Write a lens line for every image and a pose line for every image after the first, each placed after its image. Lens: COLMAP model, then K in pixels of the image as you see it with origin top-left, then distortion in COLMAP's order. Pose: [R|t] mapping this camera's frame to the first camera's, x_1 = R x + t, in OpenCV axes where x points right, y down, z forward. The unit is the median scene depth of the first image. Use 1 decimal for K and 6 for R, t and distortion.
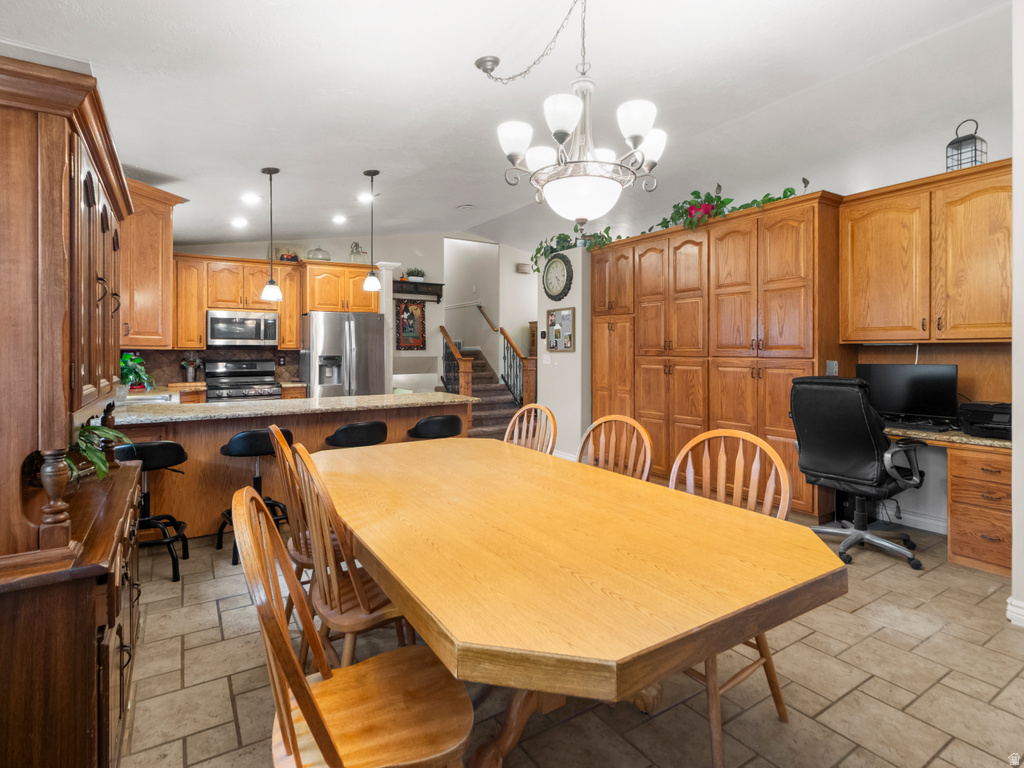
lens RADIAL K [[533.4, 0, 513.9], [0, 533.4, 384.3], [0, 0, 1]] dist [-0.001825, -0.000842]
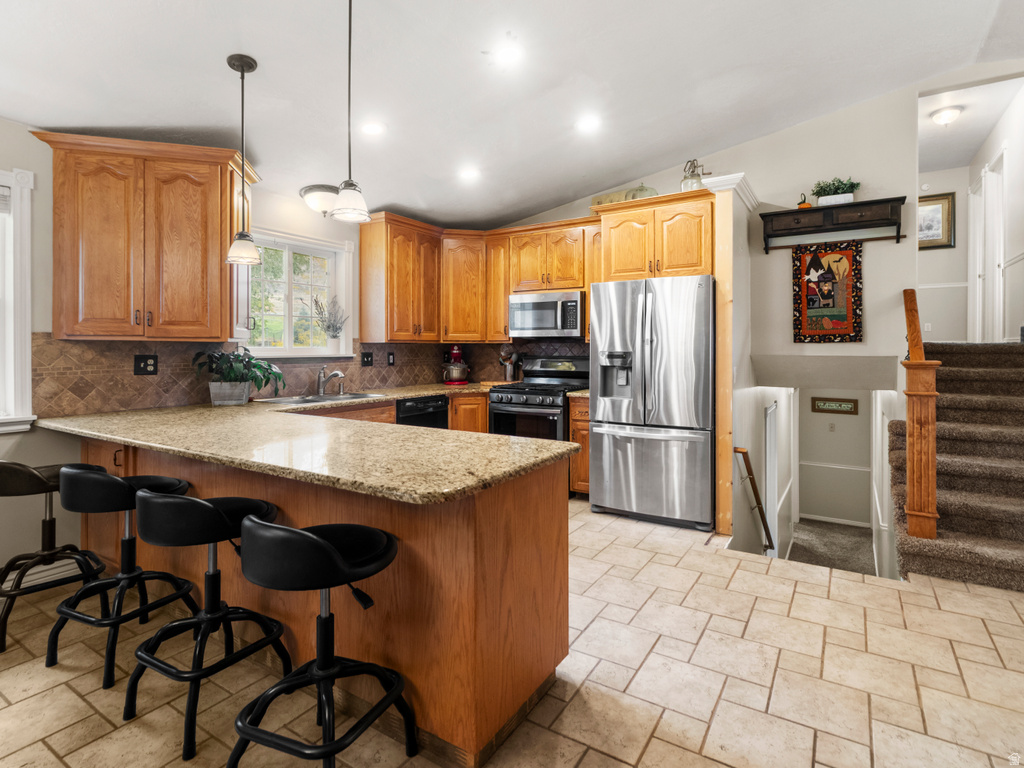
lens RADIAL K [[533.4, 0, 518.7], [0, 533.4, 380.0], [0, 0, 1]] dist [-0.001825, -0.000842]
pose [[0.437052, 0.056766, -0.897643, 0.142519], [-0.054913, 0.997829, 0.036365, -0.030675], [0.897758, 0.033399, 0.439221, 0.517263]]
